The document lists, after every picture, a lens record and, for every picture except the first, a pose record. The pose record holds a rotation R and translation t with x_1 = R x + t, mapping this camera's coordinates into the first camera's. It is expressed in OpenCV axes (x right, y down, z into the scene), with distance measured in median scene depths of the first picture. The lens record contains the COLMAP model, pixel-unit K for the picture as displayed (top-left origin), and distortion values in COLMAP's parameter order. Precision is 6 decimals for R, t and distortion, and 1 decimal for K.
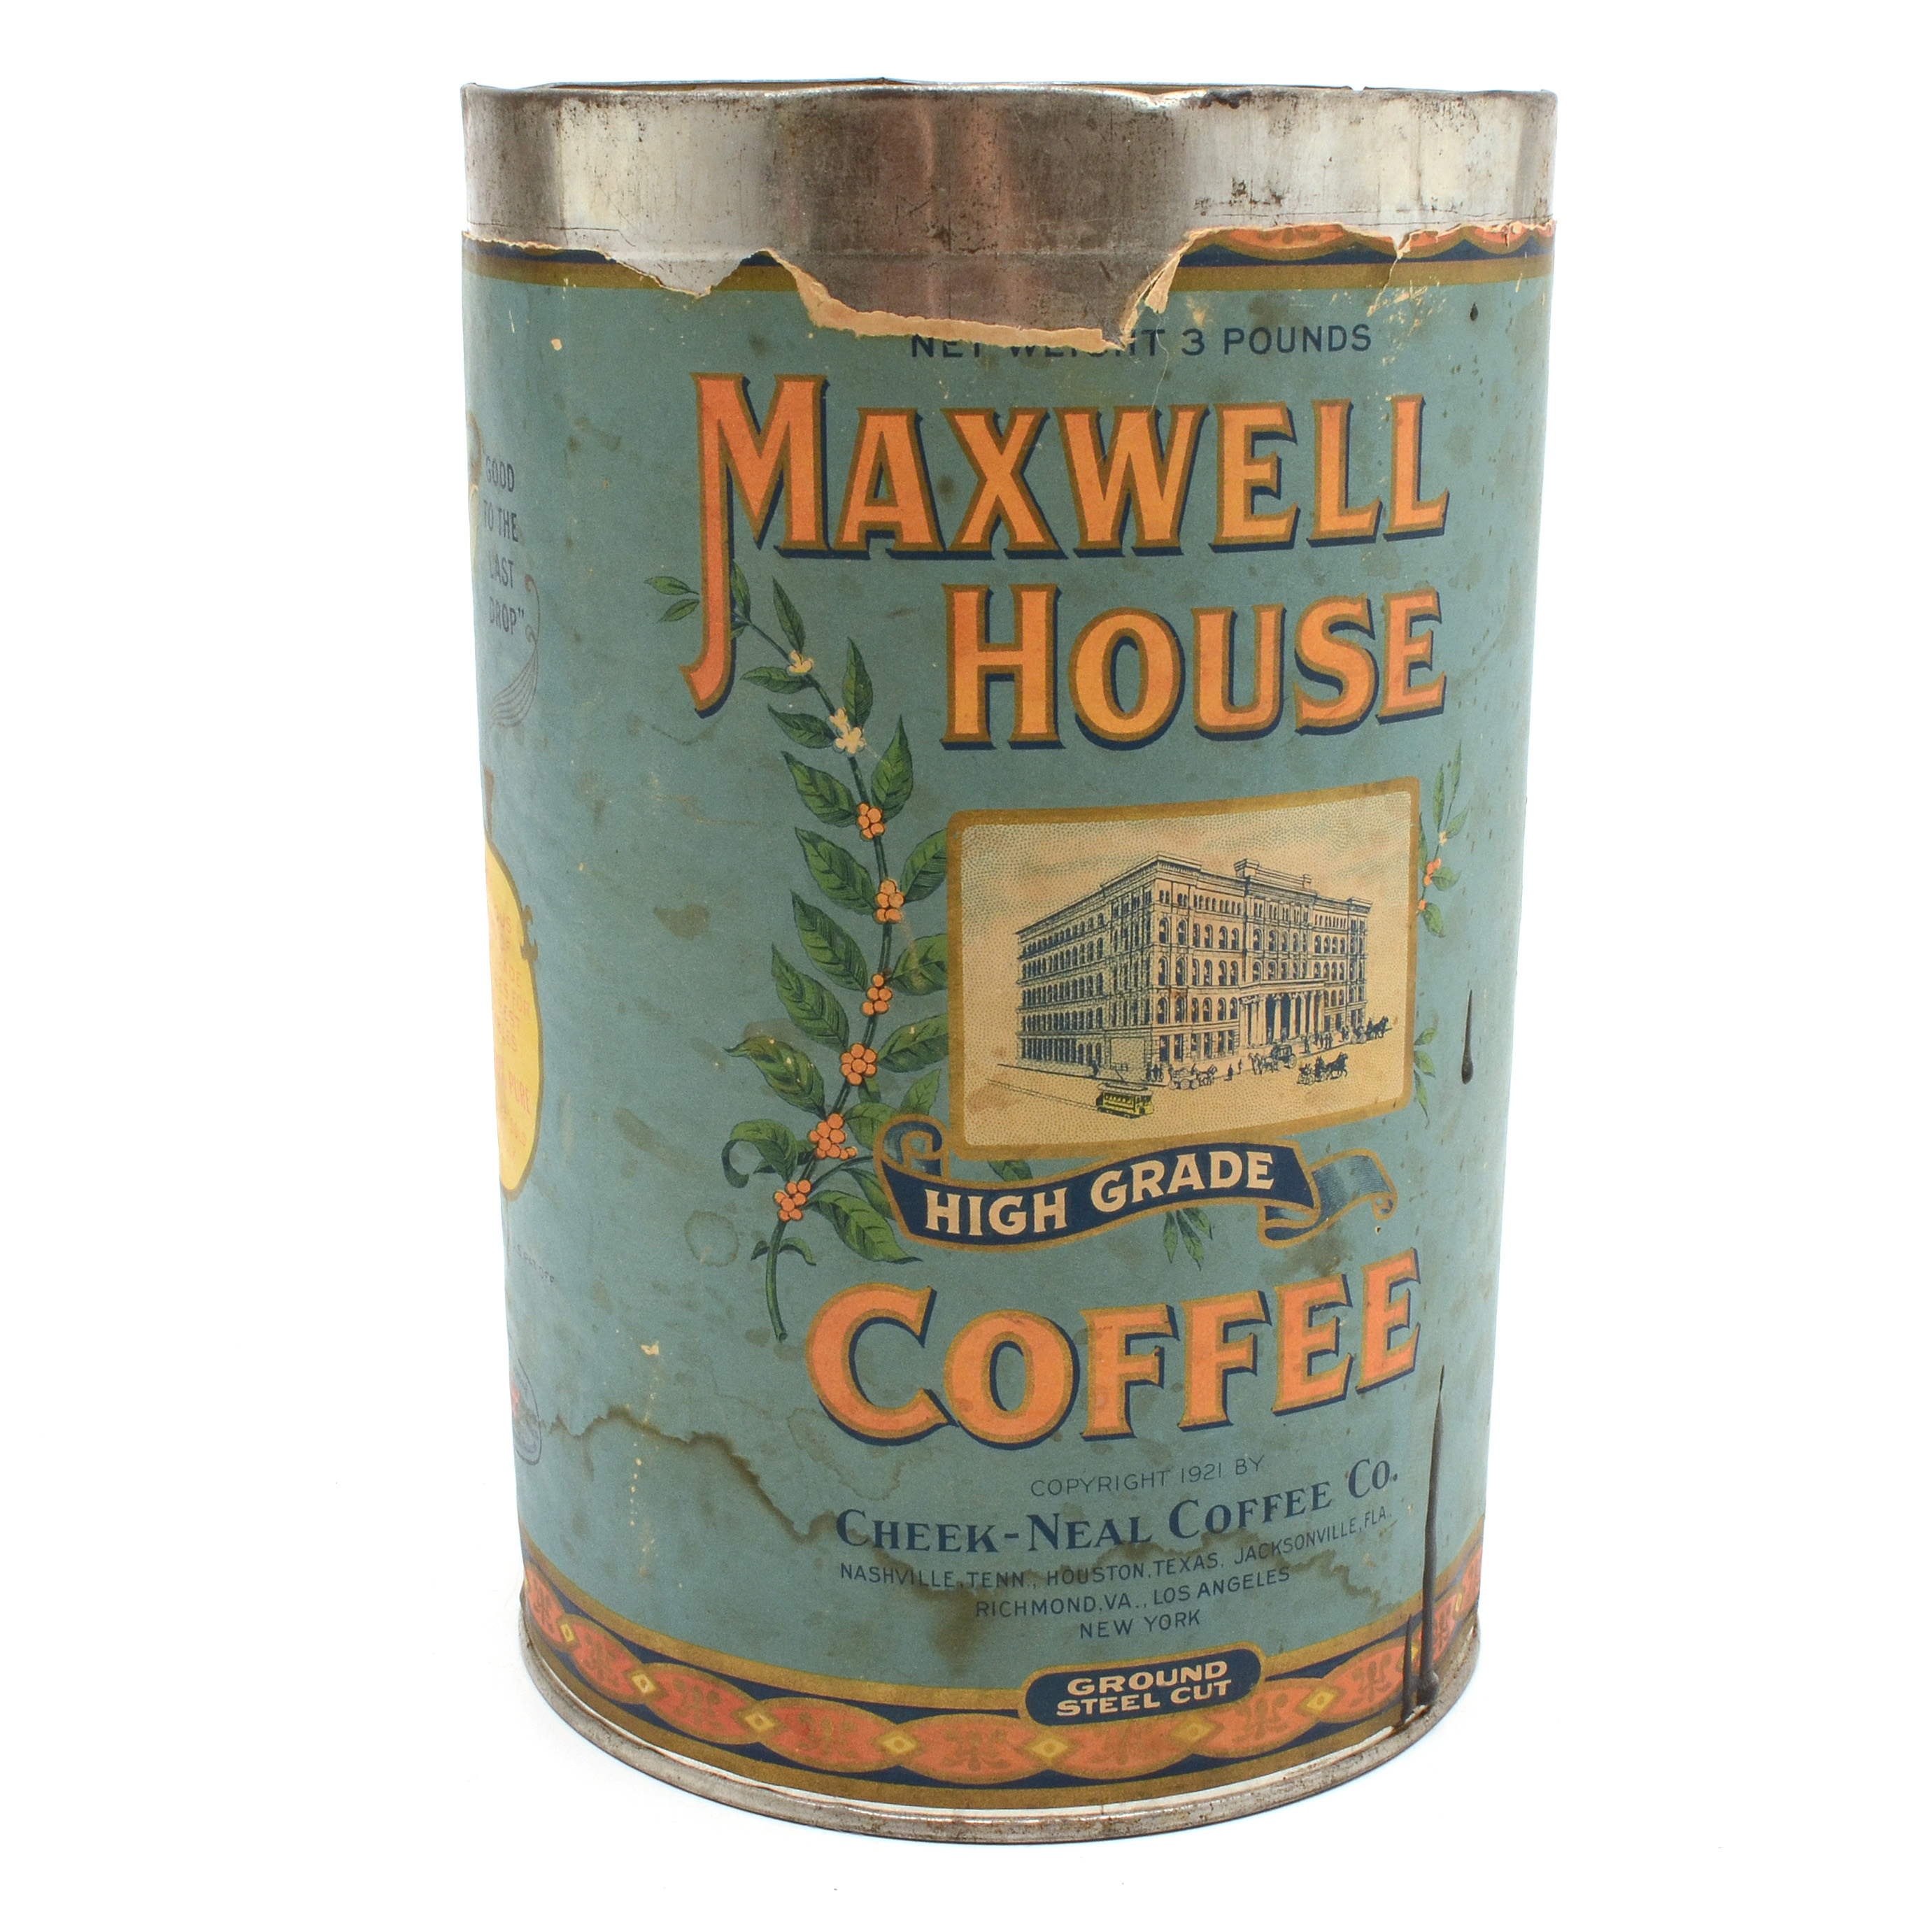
lens RADIAL K [[2900.2, 0, 849.6], [0, 2900.2, 967.0], [0, 0, 1]] dist [0.171520, 0.000000]
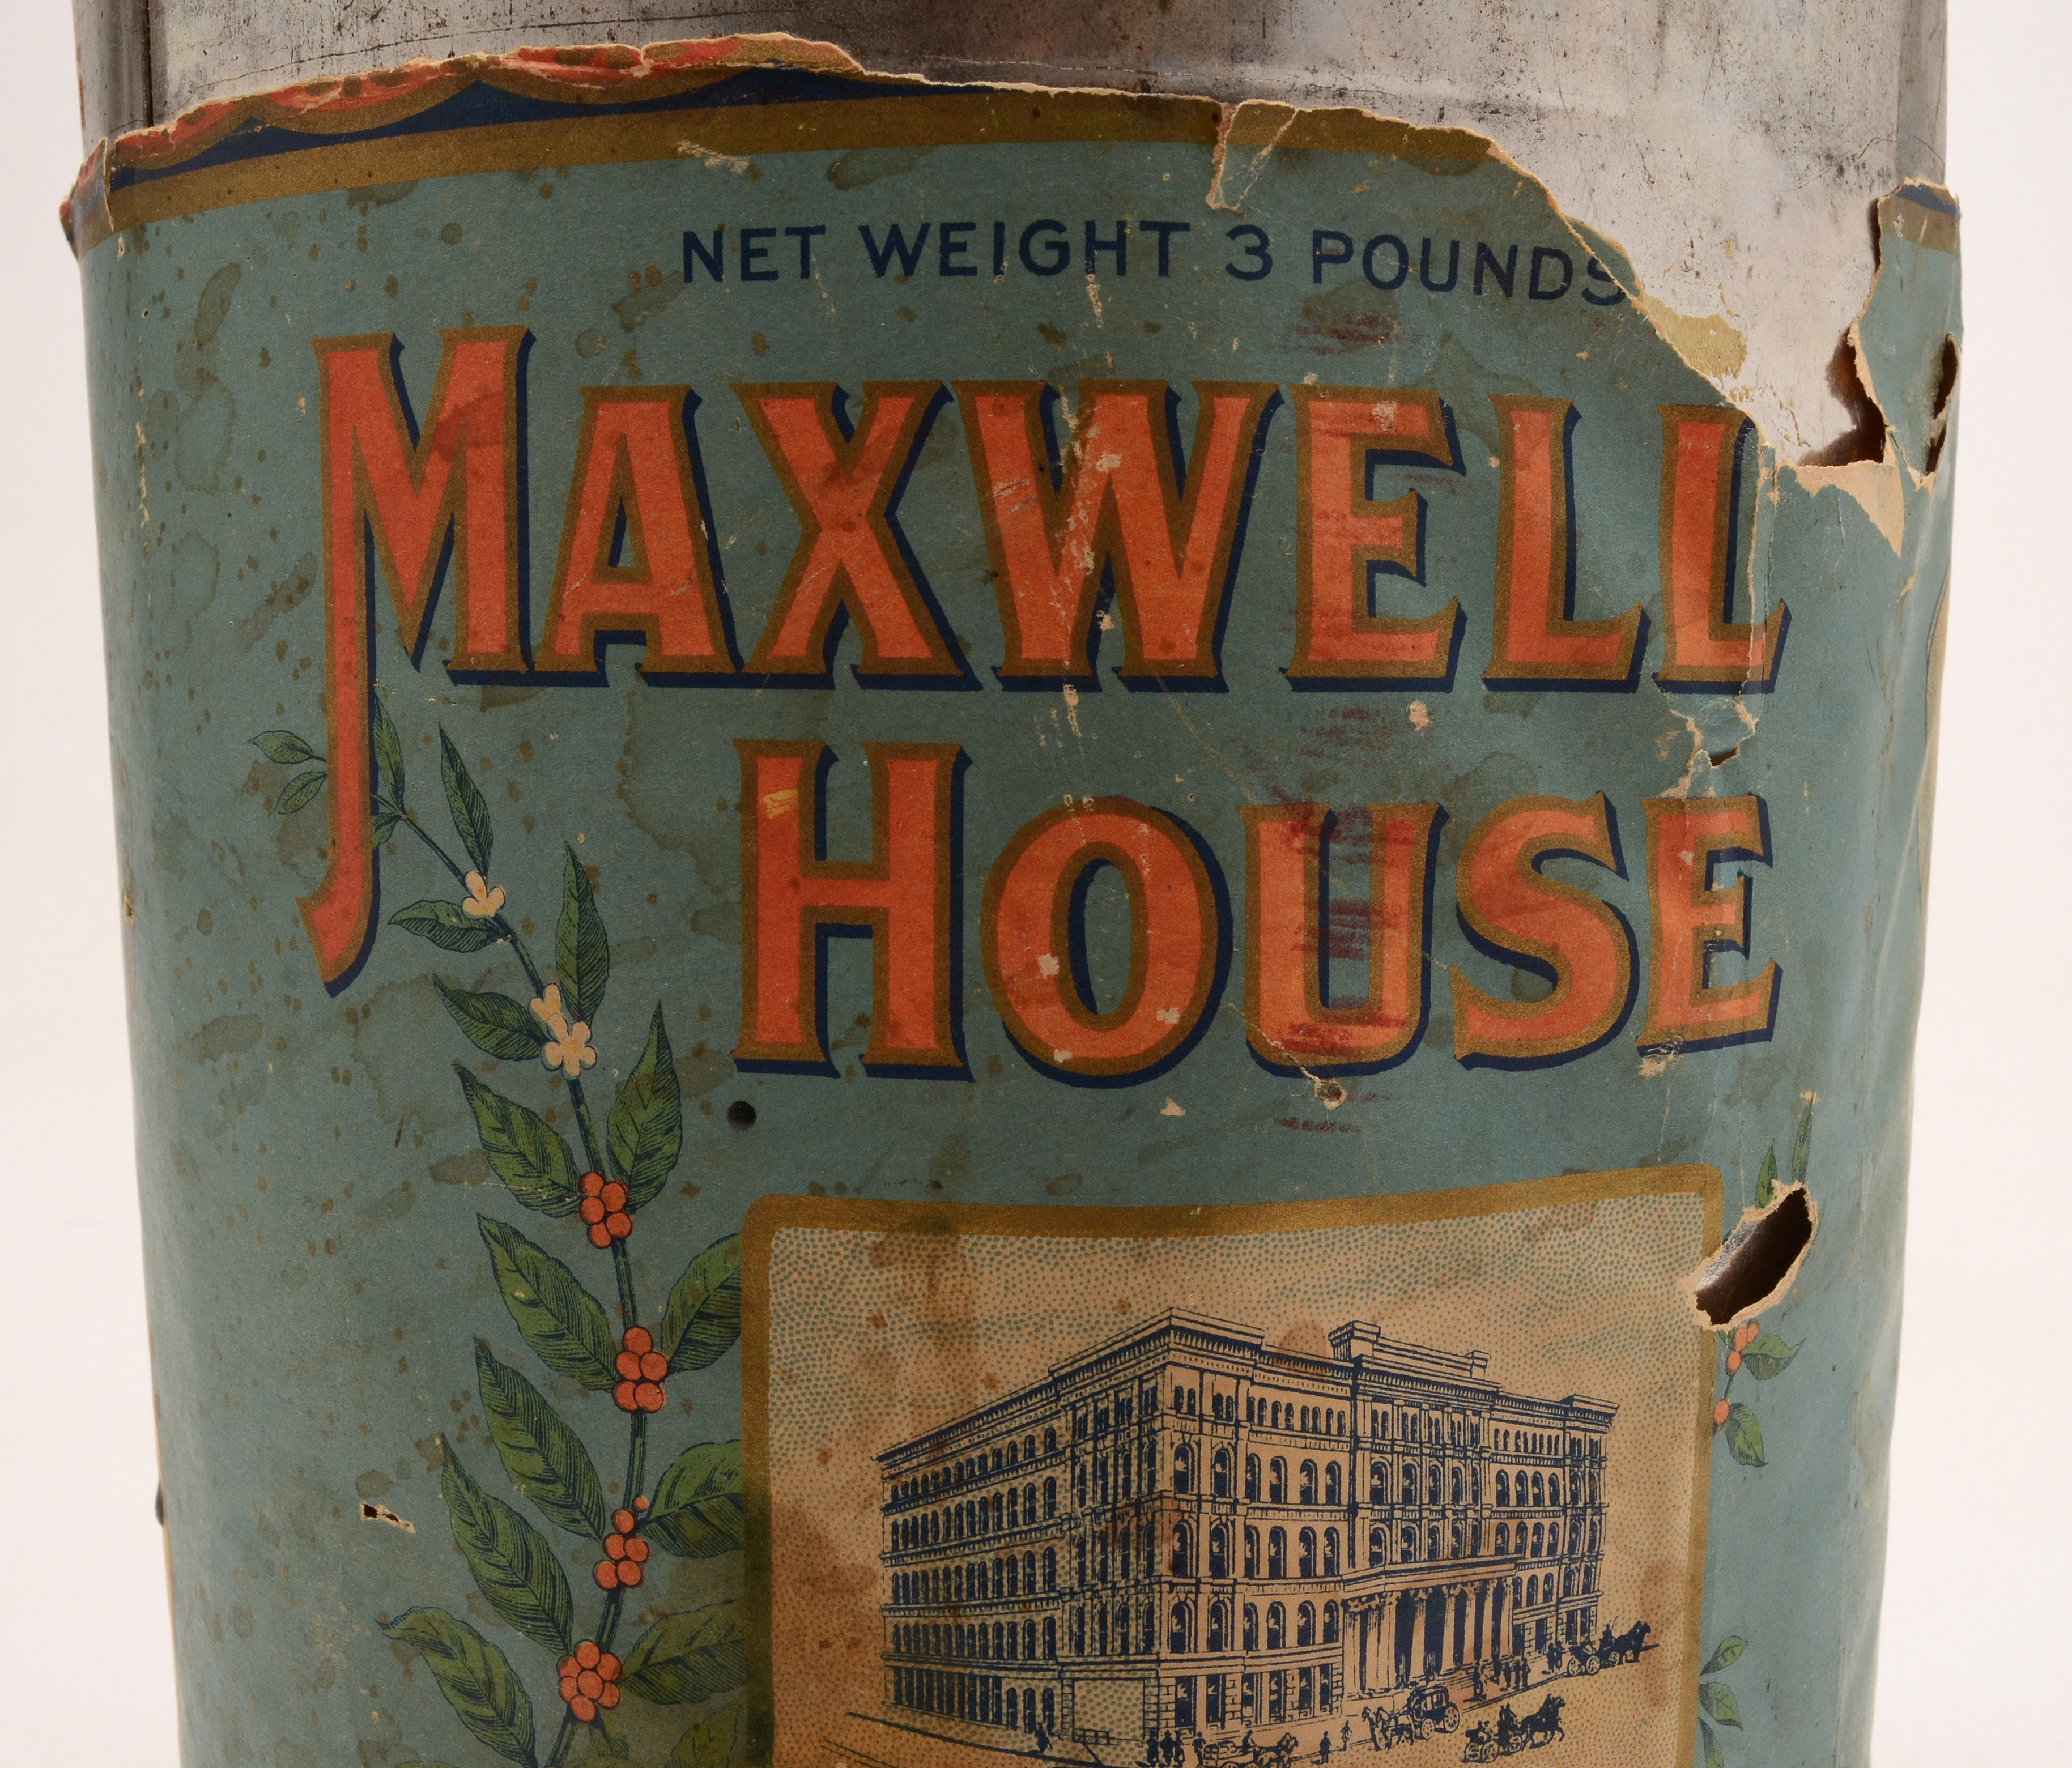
lens RADIAL K [[2078.5, 0, 1024.7], [0, 2078.5, 903.8], [0, 0, 1]] dist [0.010548, 0.000000]
pose [[0.996607, 0.030352, -0.076502, 0.105157], [-0.038353, 0.993691, -0.105387, -0.067758], [0.072820, 0.107963, 0.991484, 0.644200]]
